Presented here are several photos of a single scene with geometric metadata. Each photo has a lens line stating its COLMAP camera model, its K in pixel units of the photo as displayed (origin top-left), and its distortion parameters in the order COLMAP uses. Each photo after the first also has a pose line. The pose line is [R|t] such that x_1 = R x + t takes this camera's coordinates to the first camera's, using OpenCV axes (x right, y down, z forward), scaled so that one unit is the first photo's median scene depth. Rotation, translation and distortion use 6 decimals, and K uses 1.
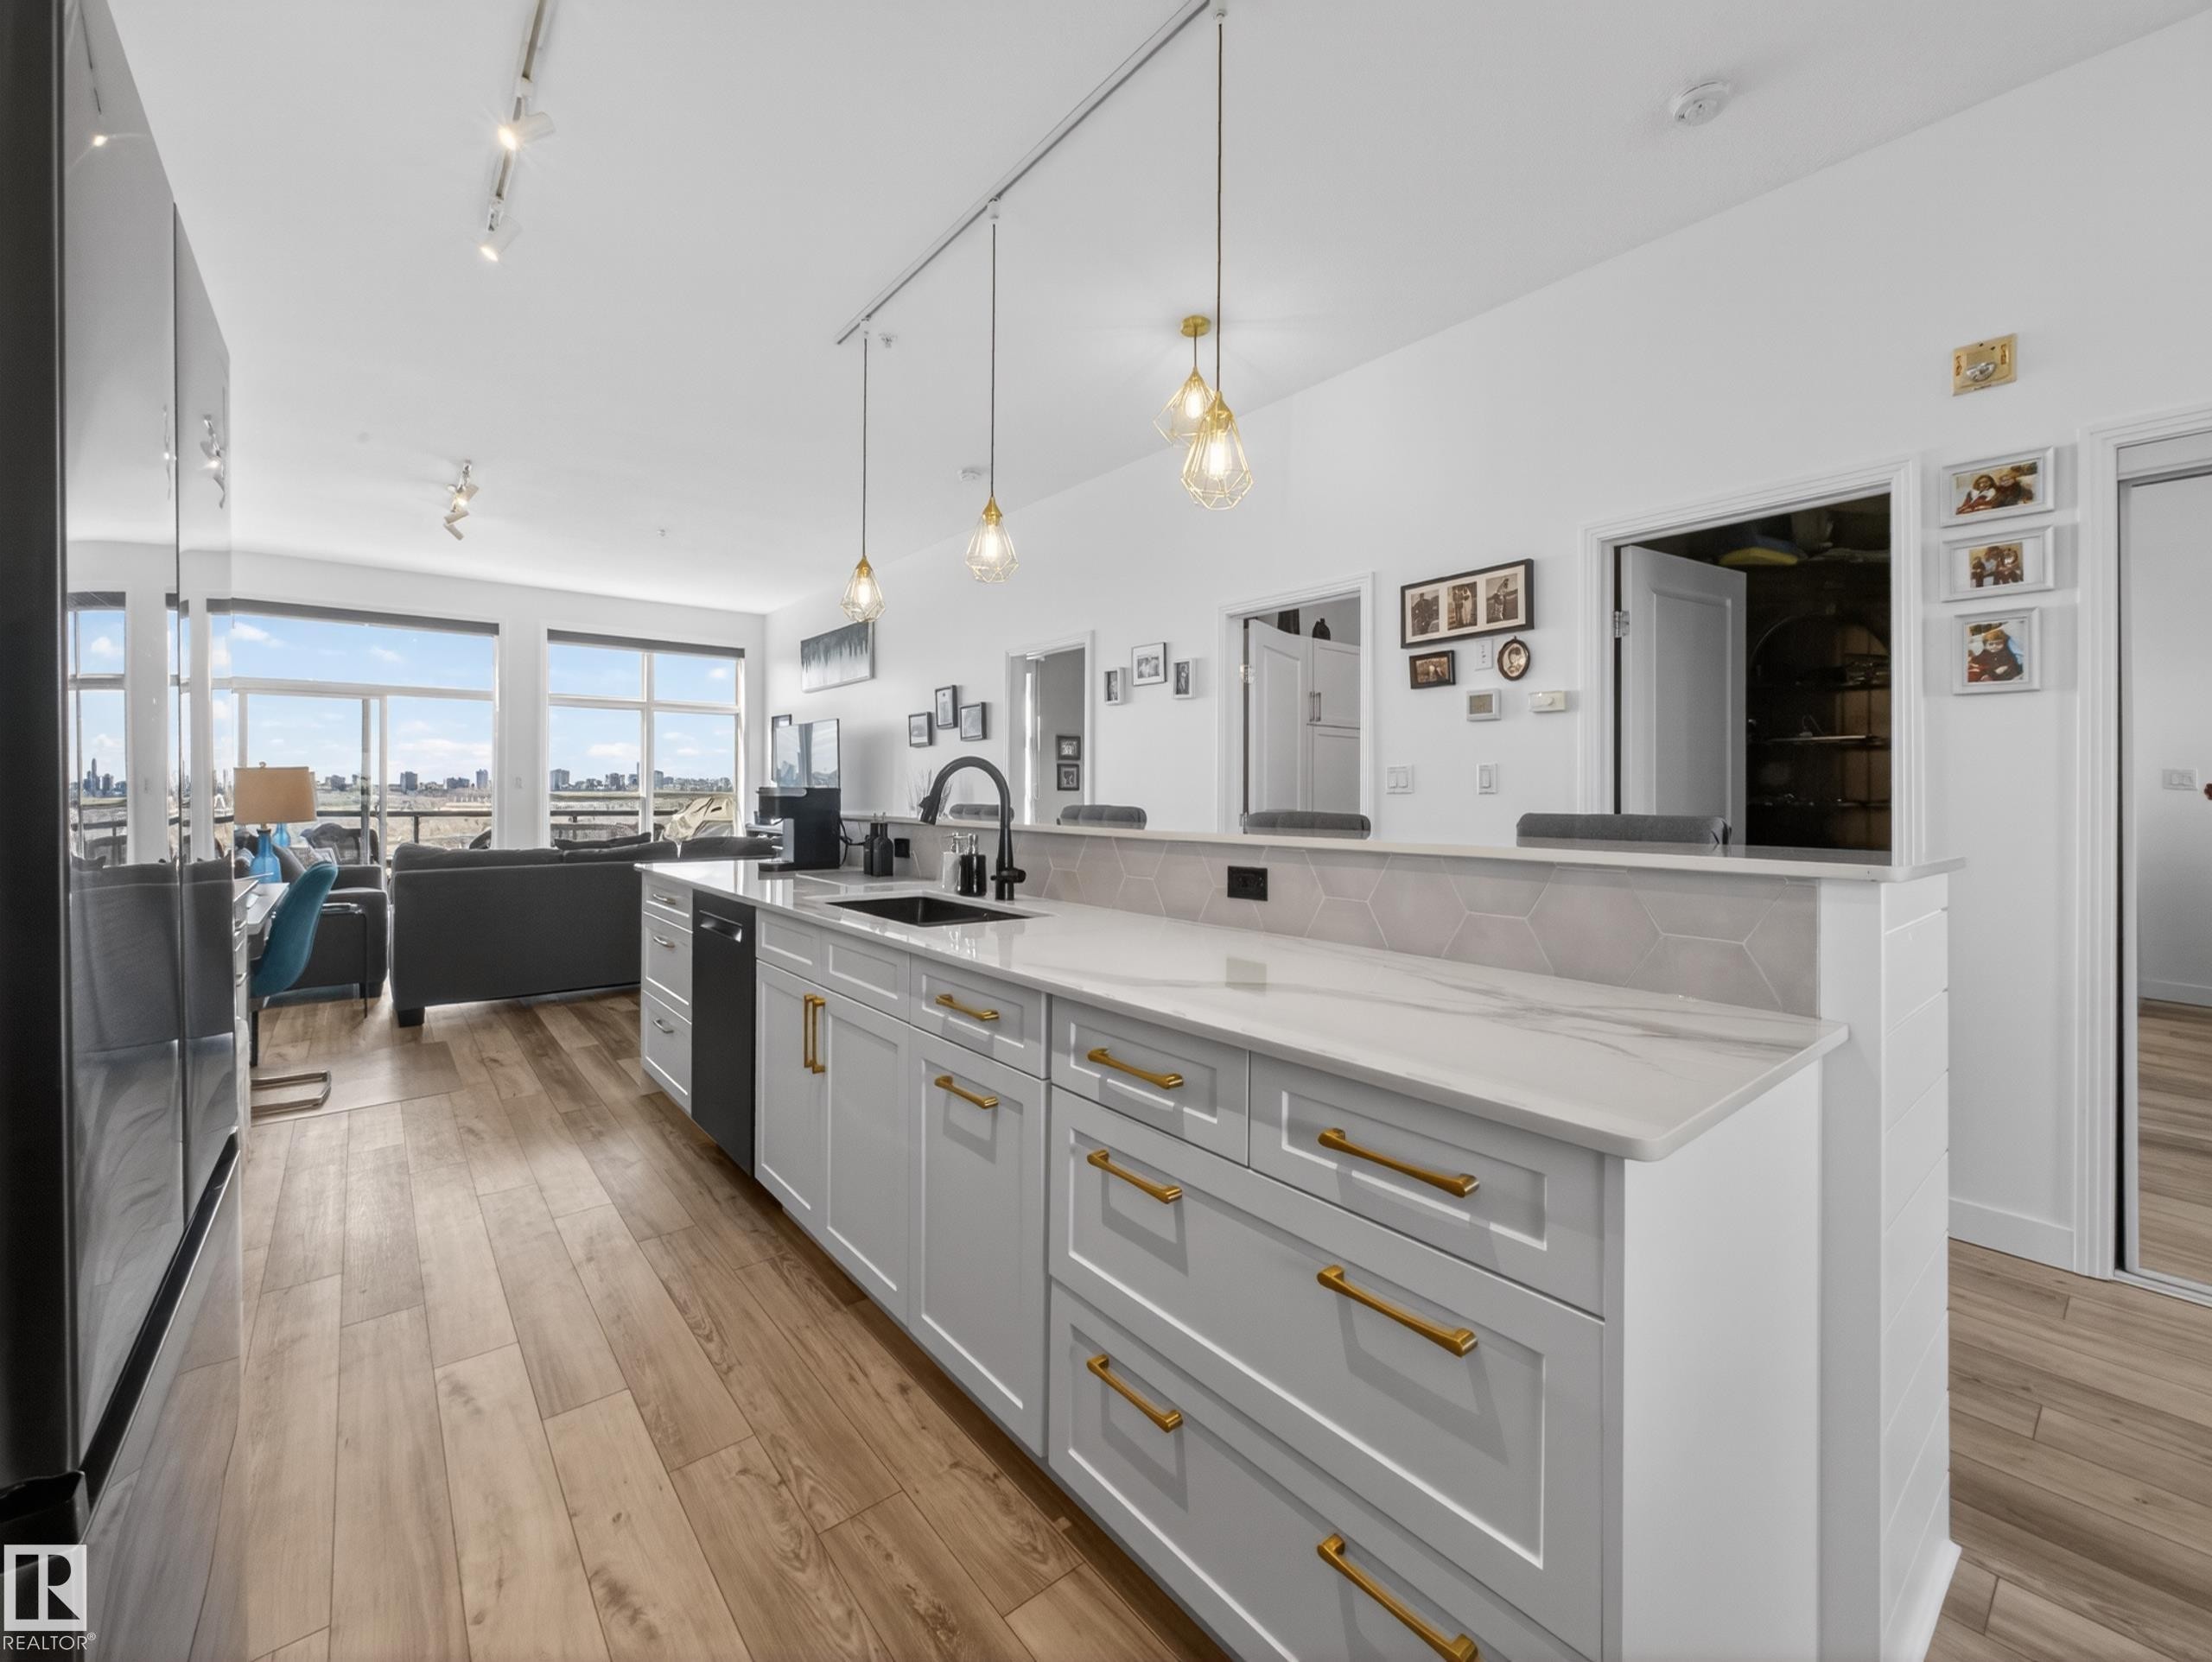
lens RADIAL K [[893.4, 0, 1107.6], [0, 893.4, 794.7], [0, 0, 1]] dist [-0.007500, 0.000478]
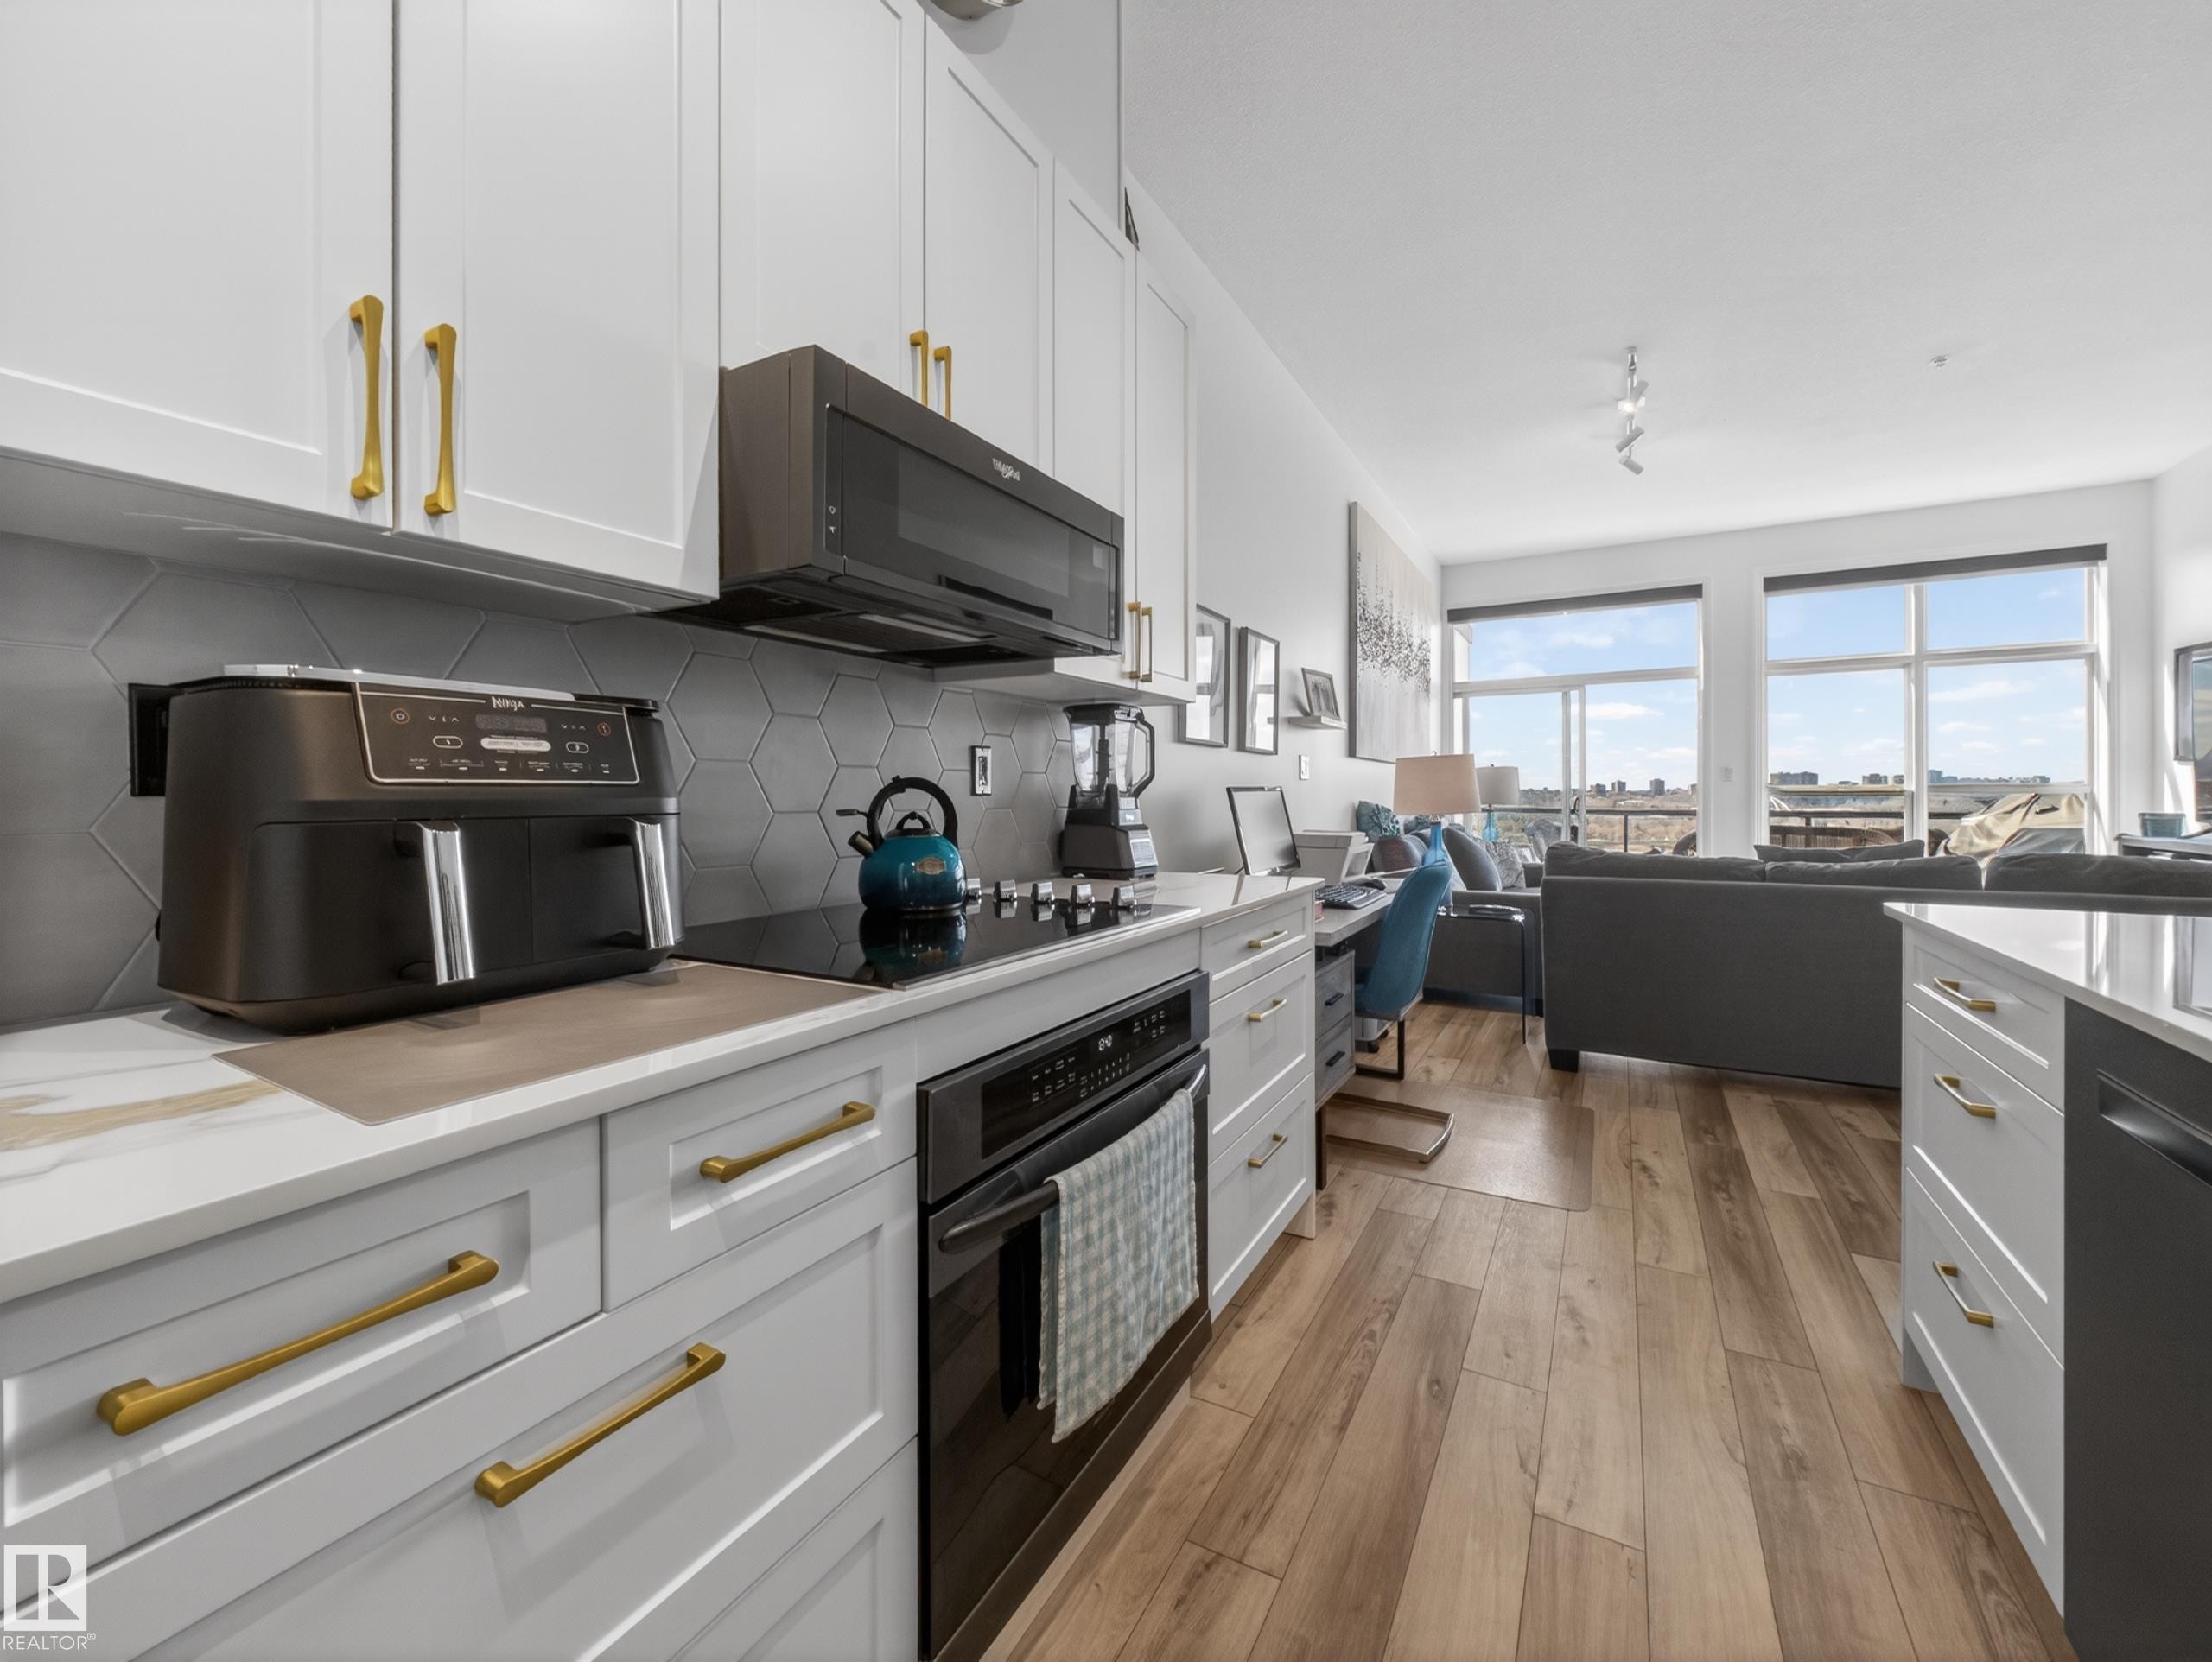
lens RADIAL K [[893.4, 0, 1115.3], [0, 893.4, 797.0], [0, 0, 1]] dist [-0.007500, 0.000478]
pose [[0.351472, -0.006062, -0.936179, -0.100093], [0.003325, 0.999981, -0.005227, 0.009429], [0.936192, -0.001275, 0.351486, 0.195379]]
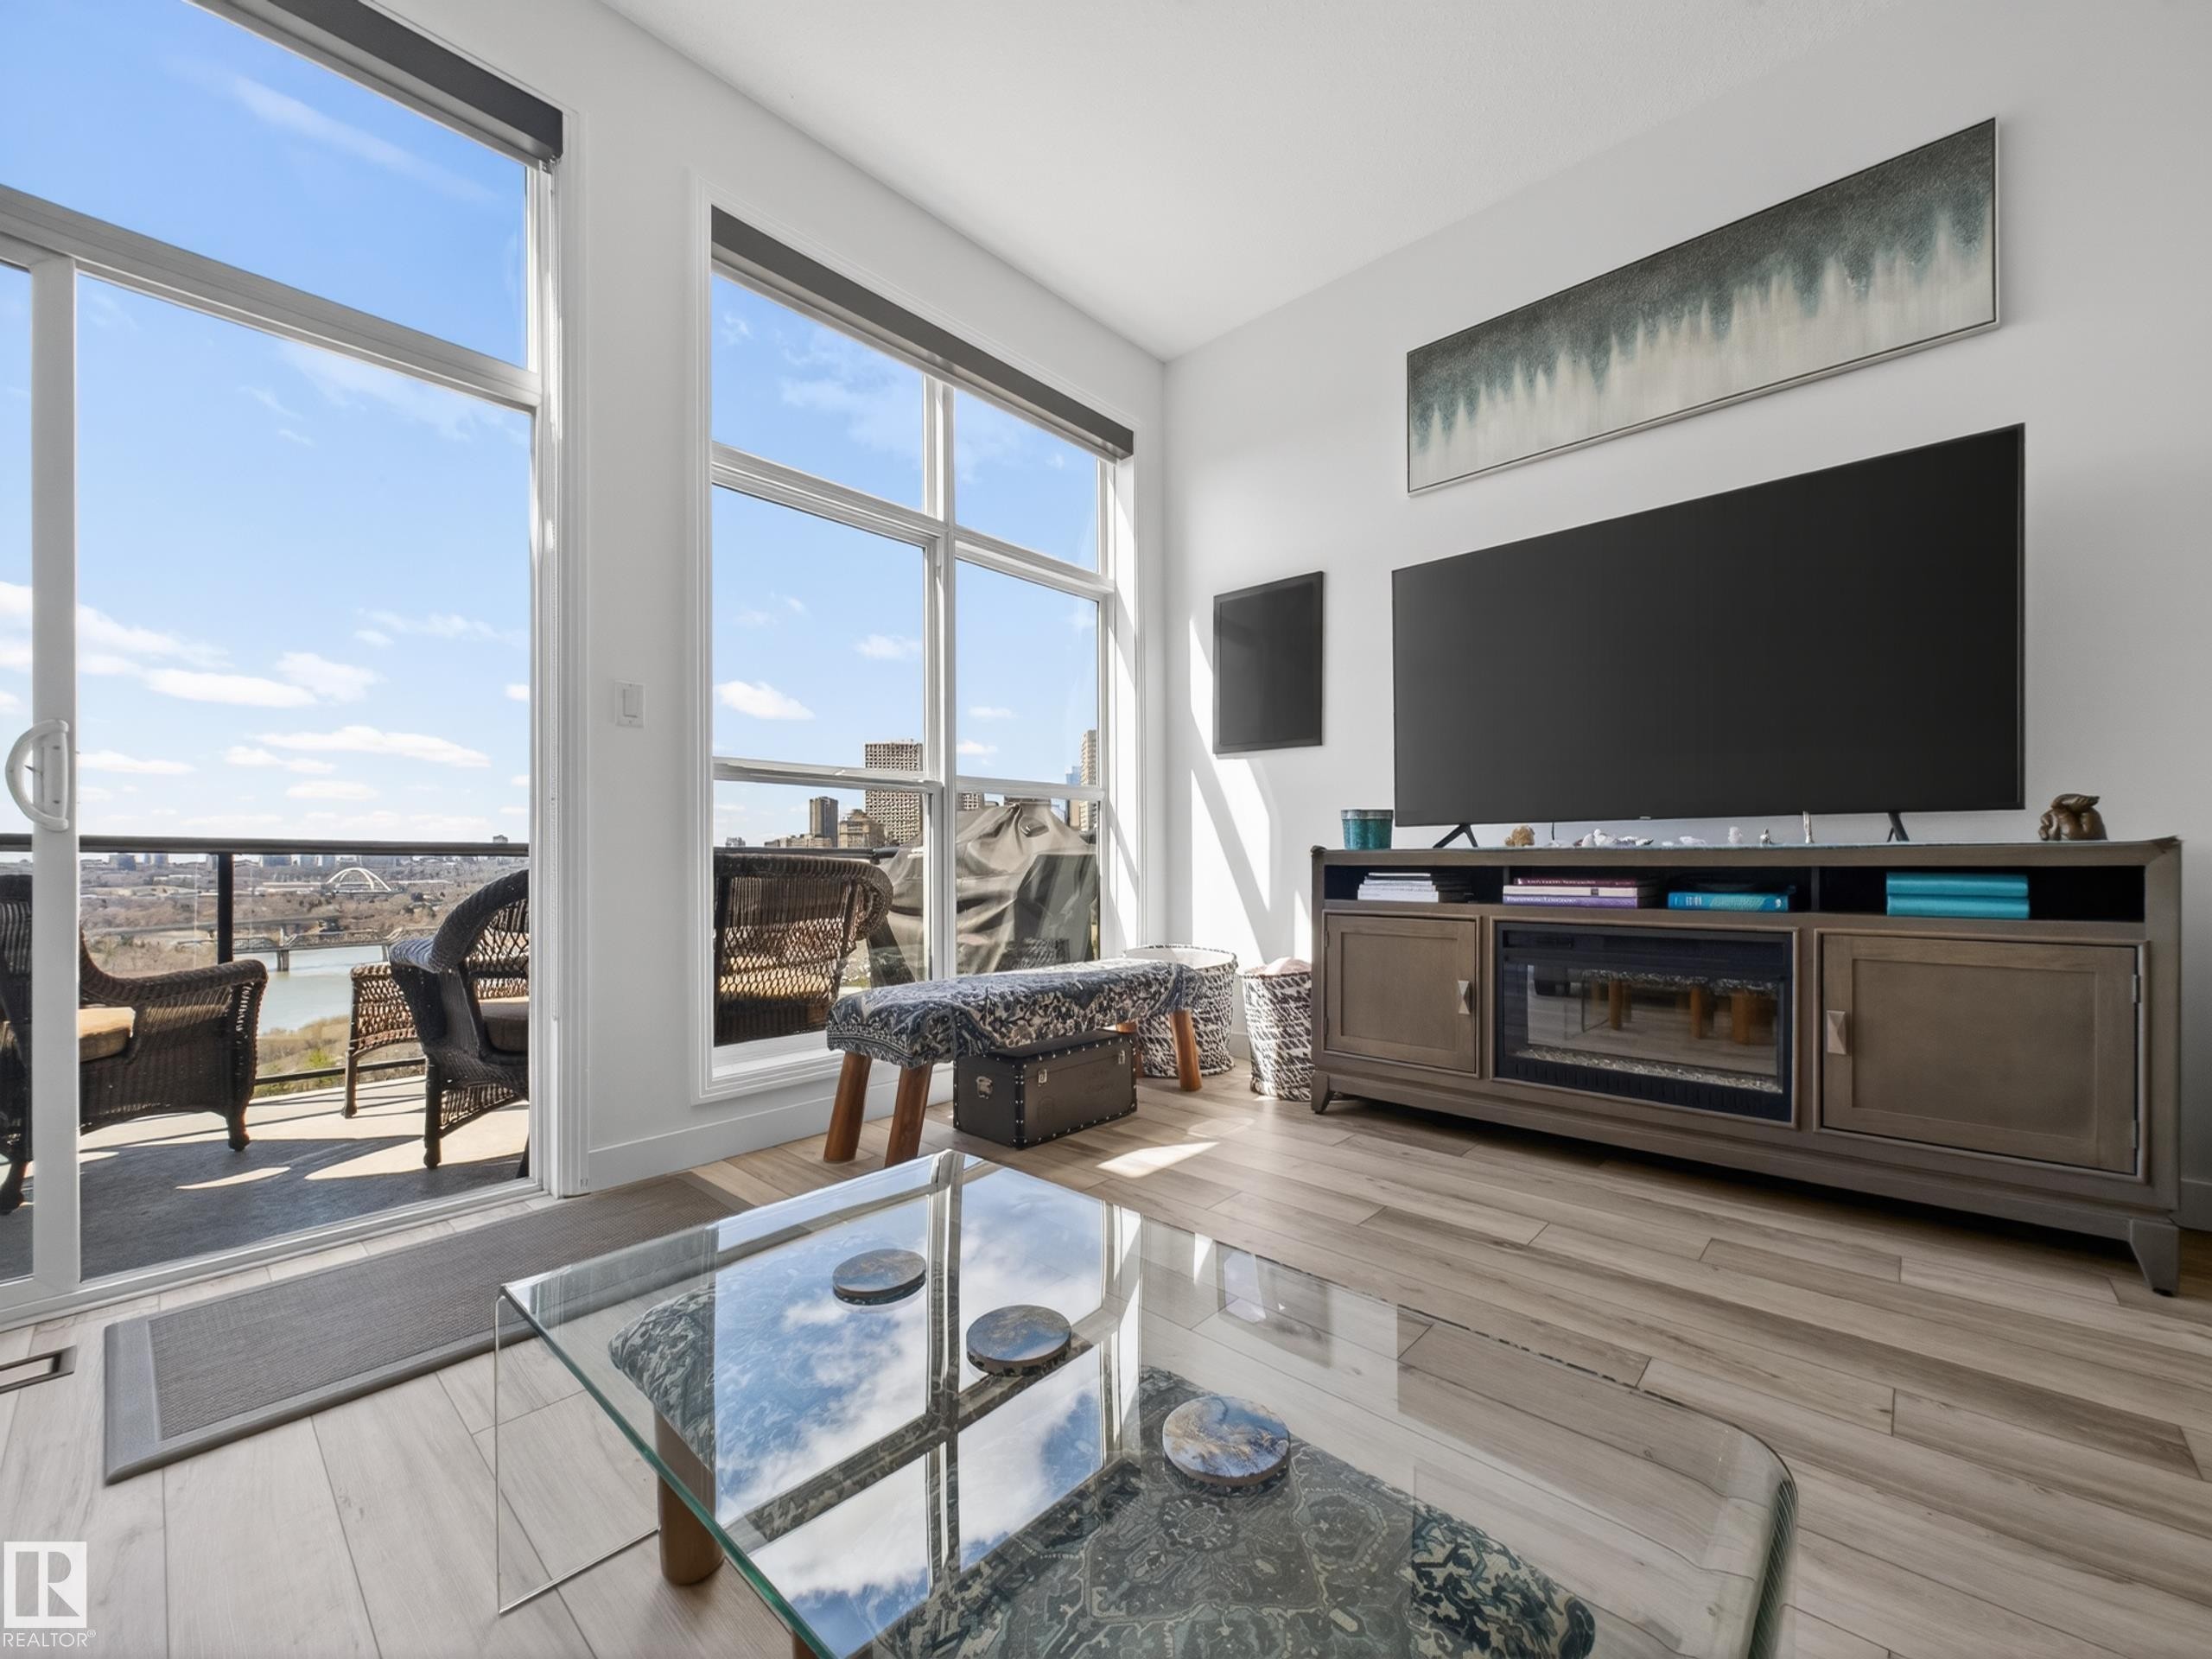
lens RADIAL K [[893.6, 0, 1125.6], [0, 893.6, 860.6], [0, 0, 1]] dist [-0.007500, 0.000478]
pose [[0.991204, -0.010186, 0.131949, -0.552500], [0.010494, 0.999944, -0.001636, 0.038984], [-0.131925, 0.003006, 0.991255, 0.707750]]
